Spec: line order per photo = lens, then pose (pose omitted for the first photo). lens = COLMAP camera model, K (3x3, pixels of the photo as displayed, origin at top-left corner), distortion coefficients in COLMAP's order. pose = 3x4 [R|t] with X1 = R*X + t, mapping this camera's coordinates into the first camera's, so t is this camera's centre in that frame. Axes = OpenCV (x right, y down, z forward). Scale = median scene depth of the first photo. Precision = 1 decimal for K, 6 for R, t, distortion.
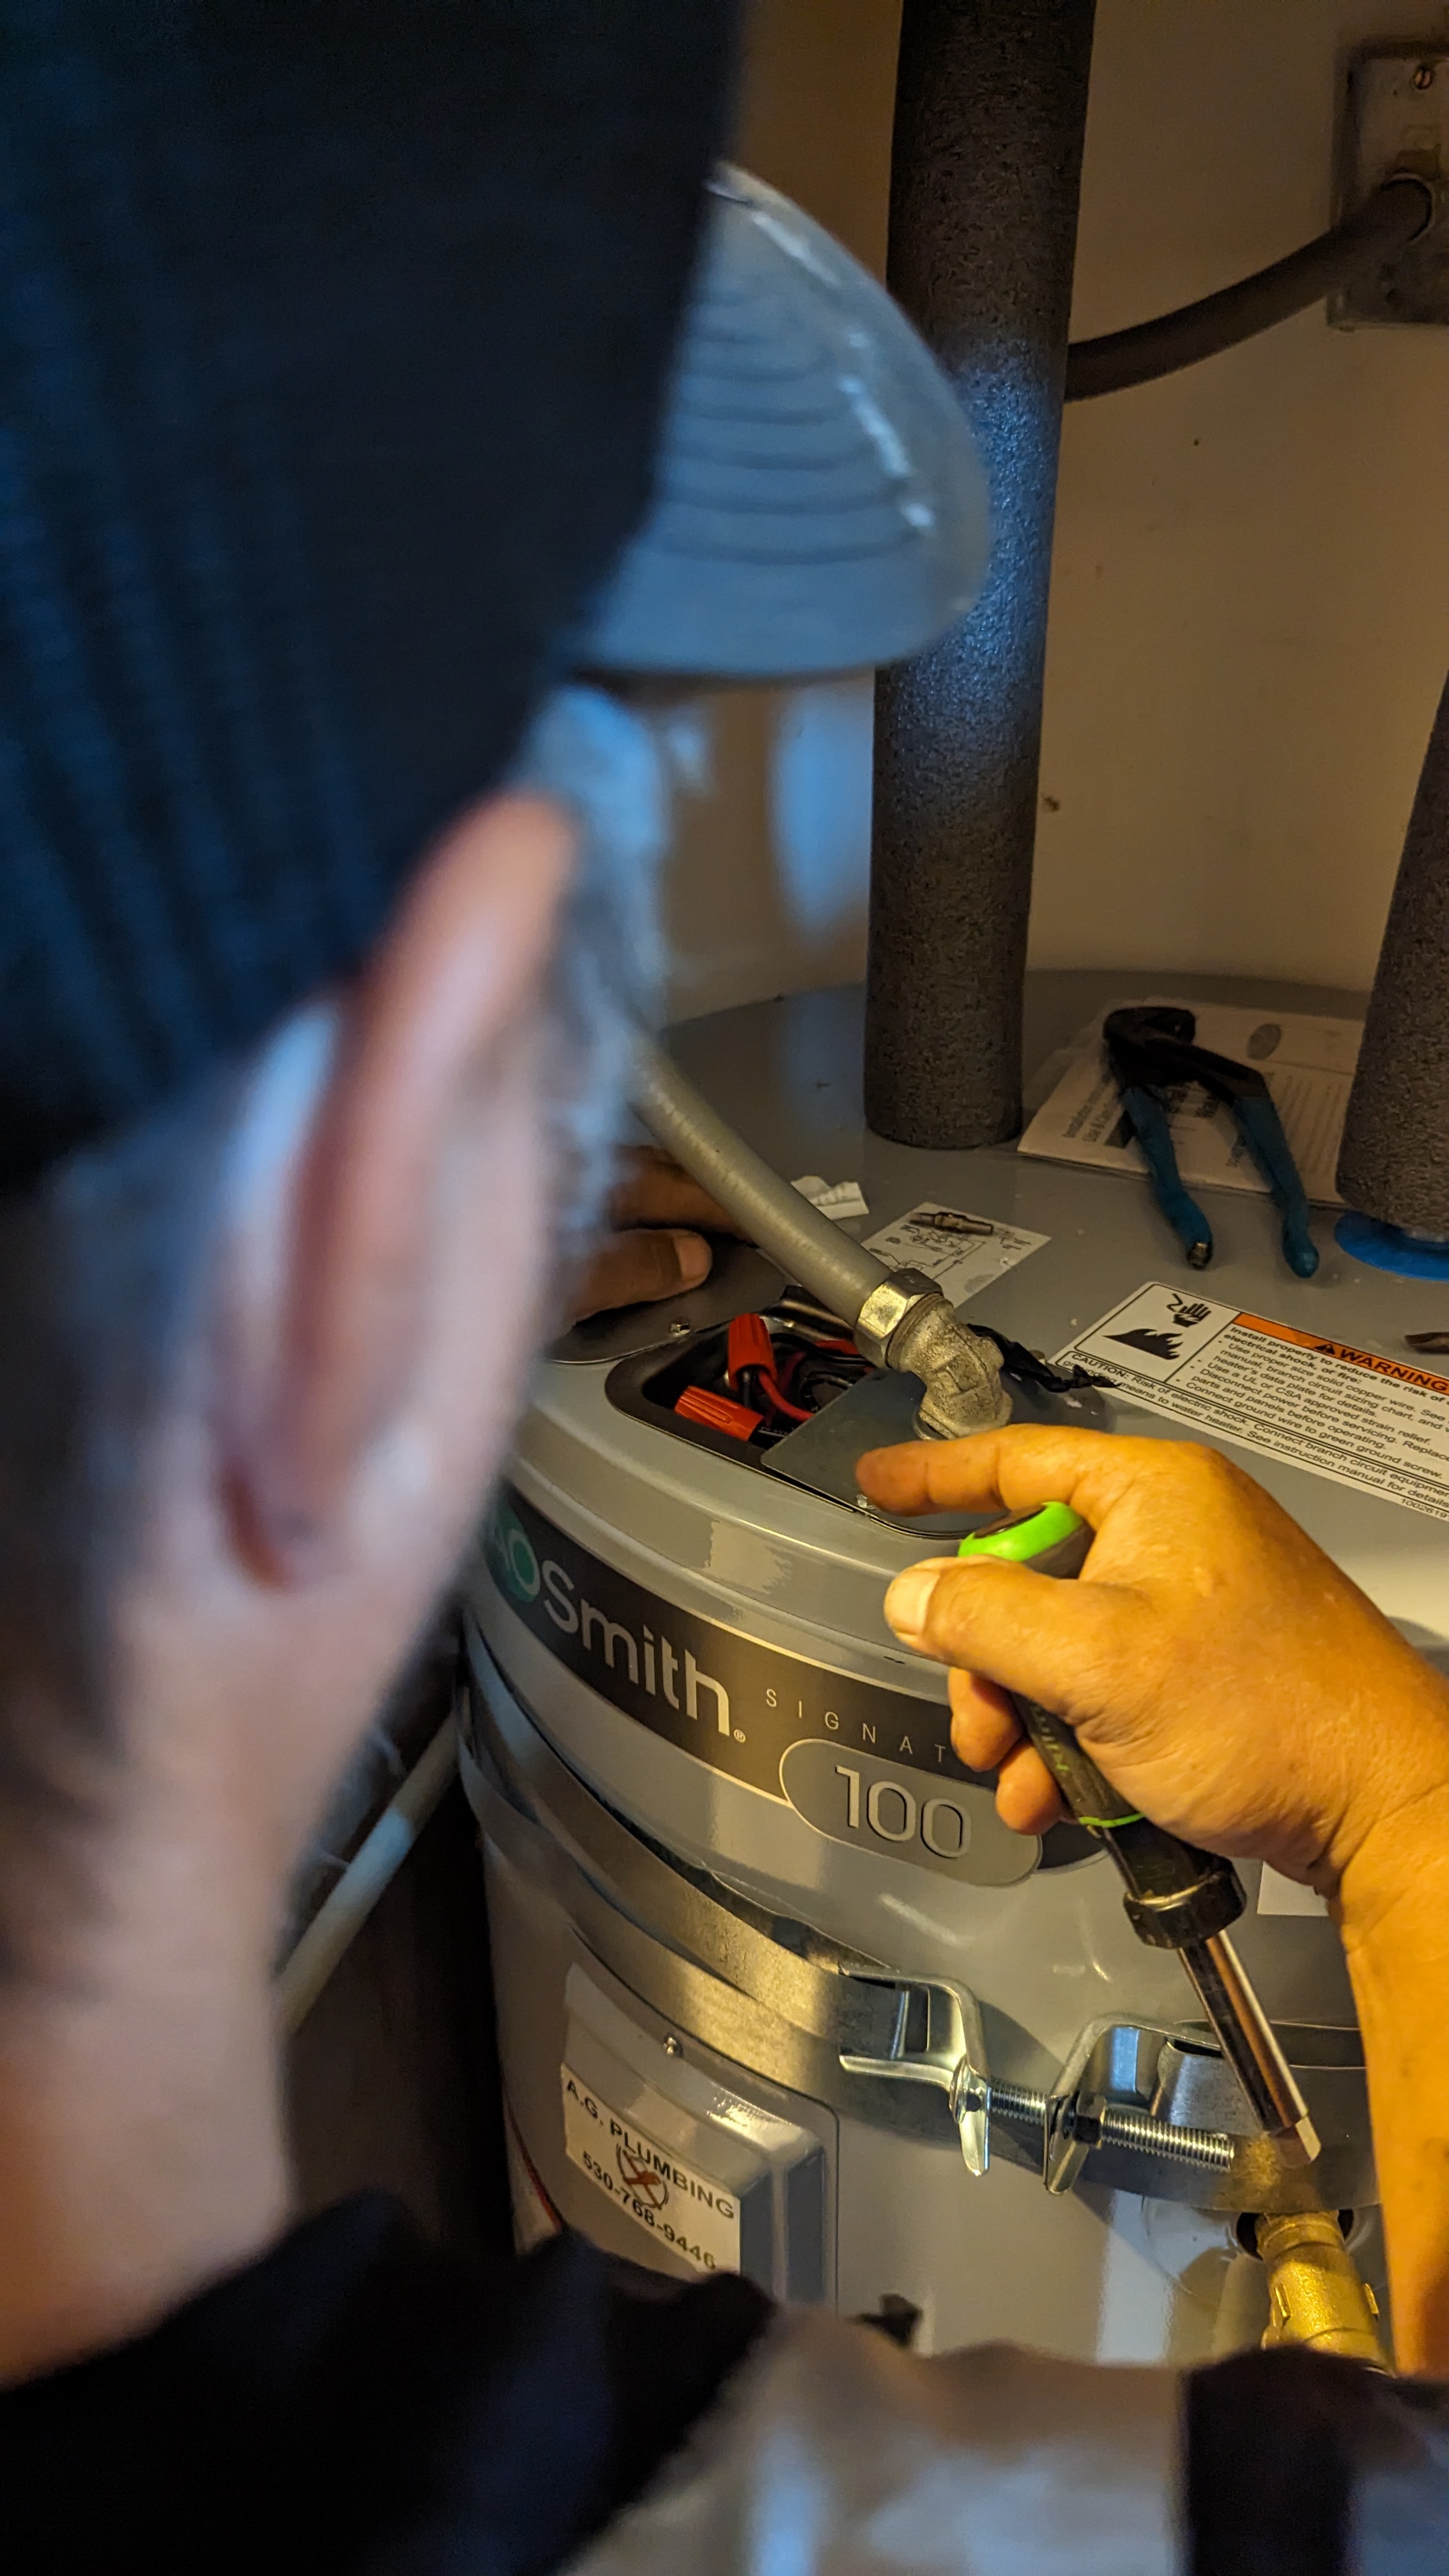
lens RADIAL K [[2186.5, 0, 724.5], [0, 2186.5, 1288.0], [0, 0, 1]] dist [-0.003076, 0.005344]
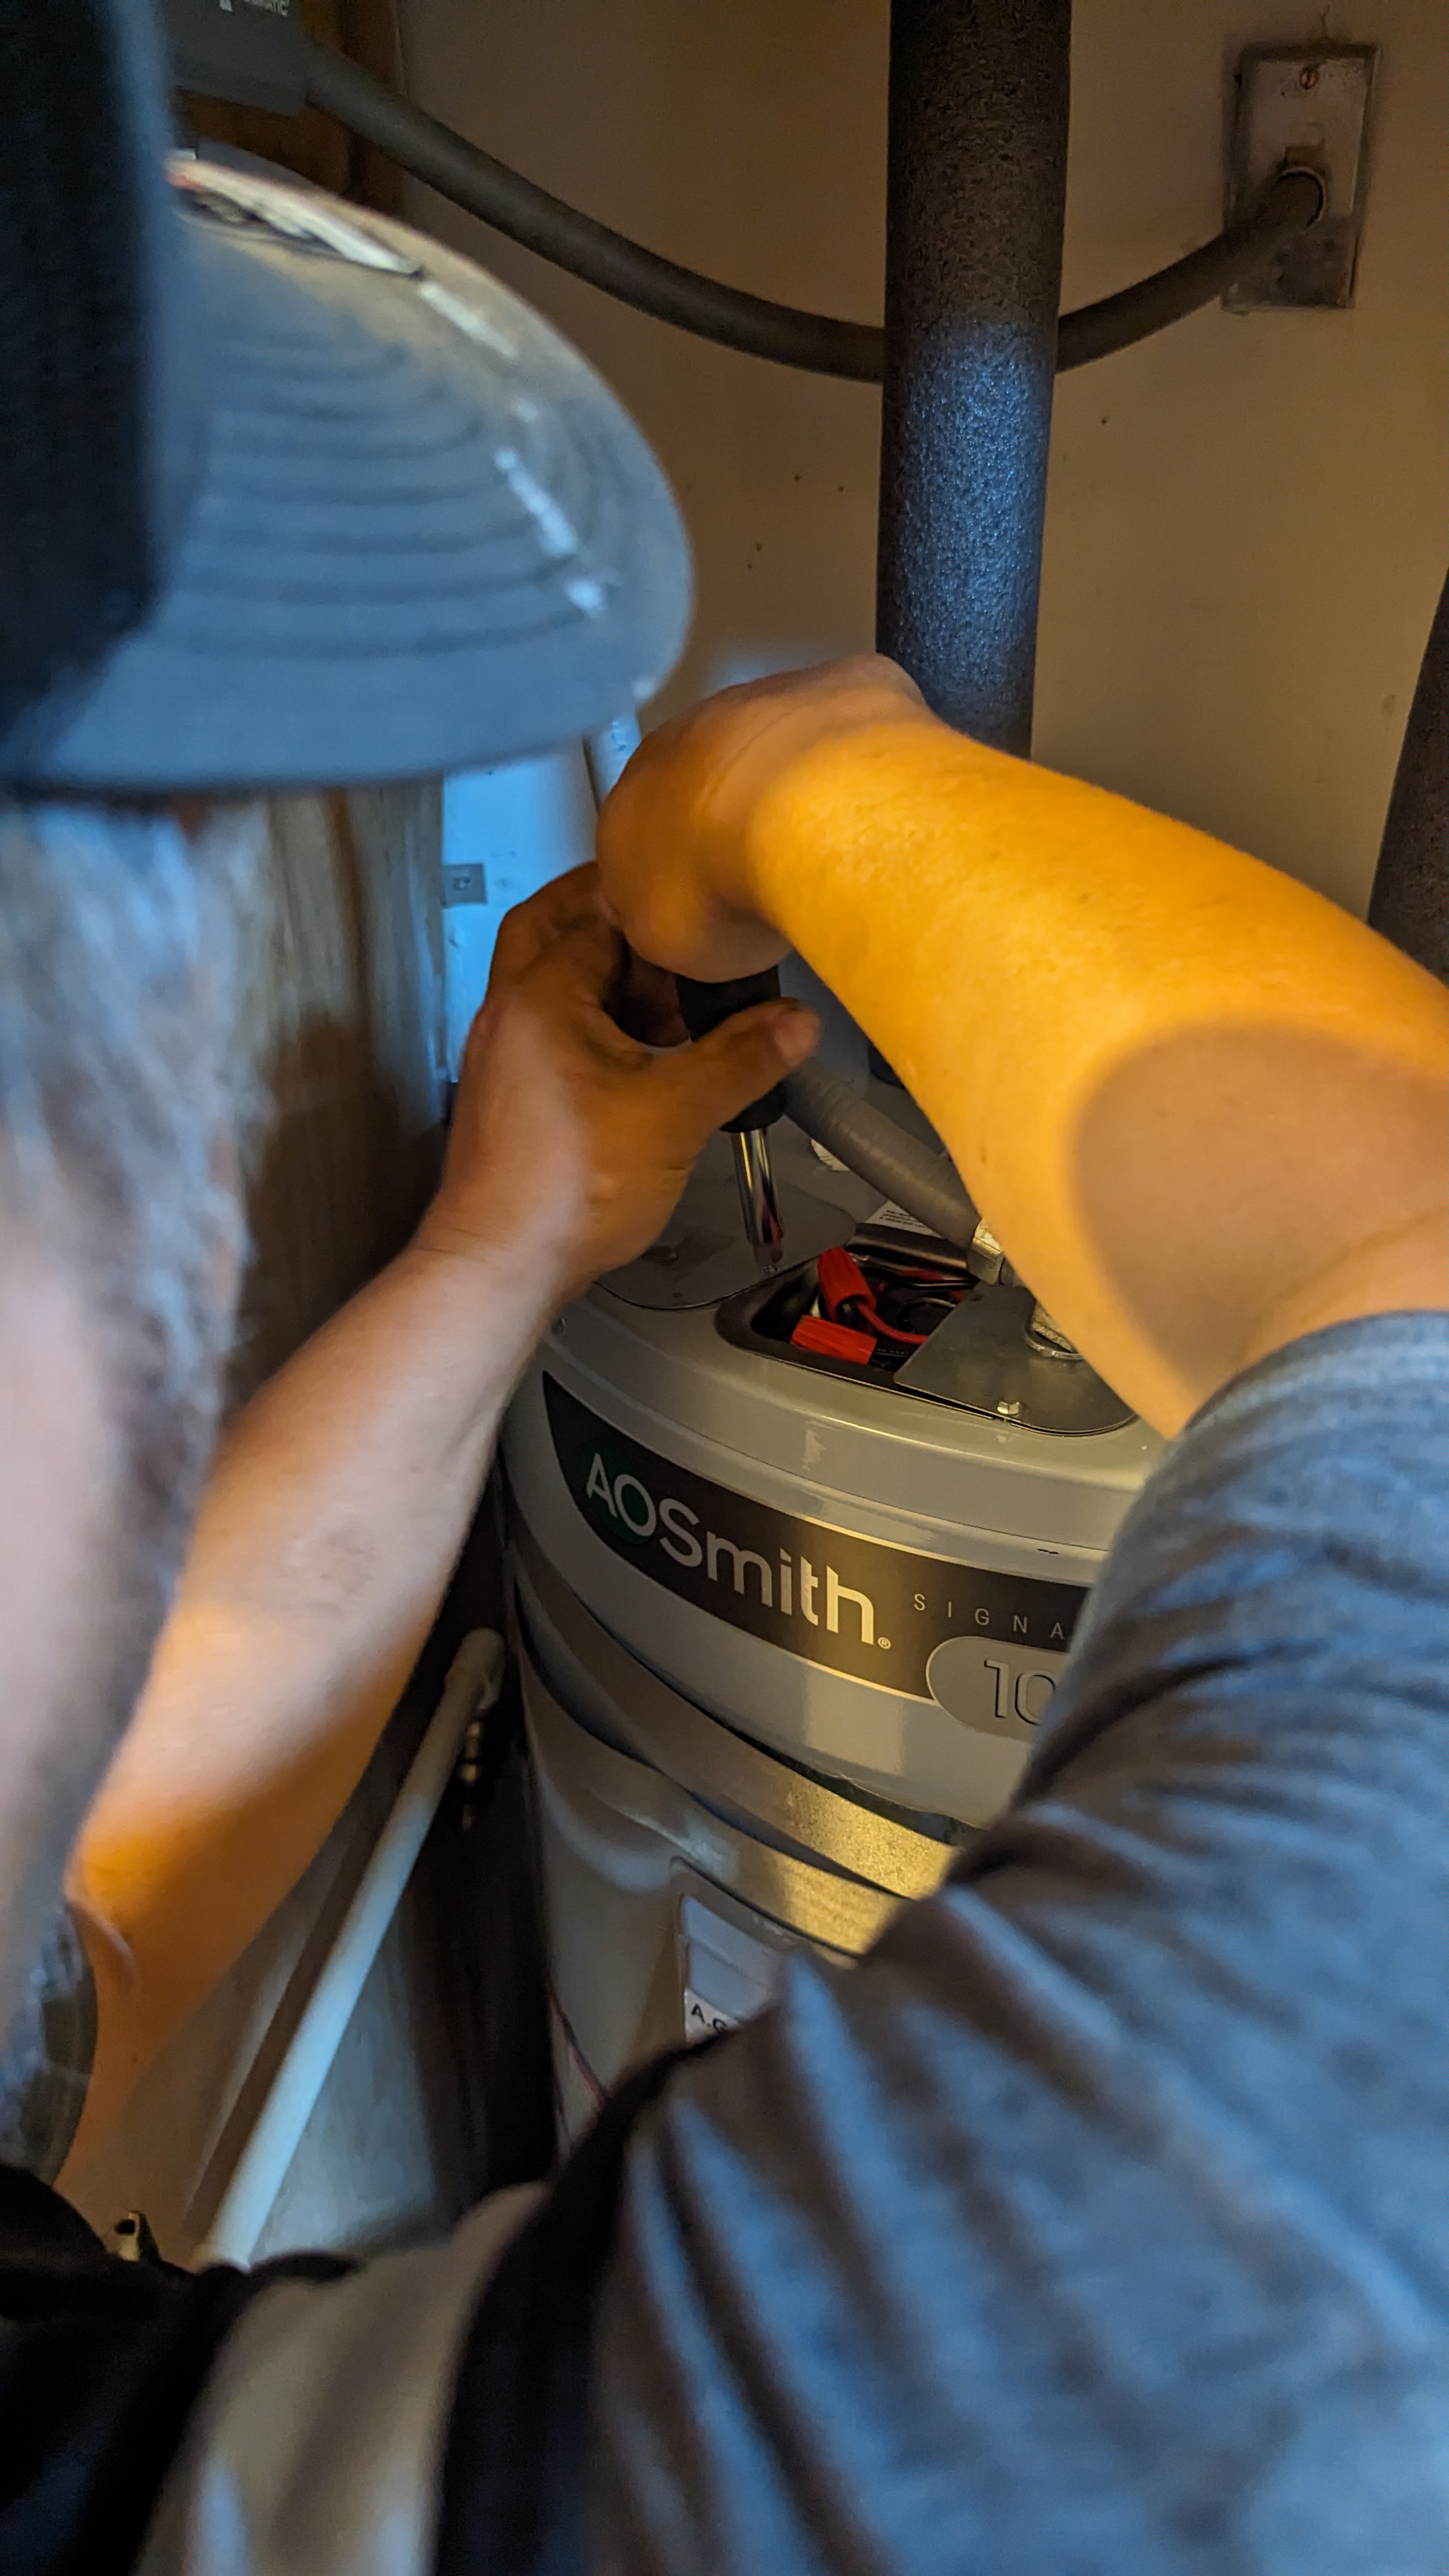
lens RADIAL K [[2186.5, 0, 724.5], [0, 2186.5, 1288.0], [0, 0, 1]] dist [-0.003076, 0.005344]
pose [[0.988811, -0.072198, 0.130540, -0.184976], [0.072694, 0.997354, 0.000971, 0.025905], [-0.130264, 0.008530, 0.991443, -0.036217]]
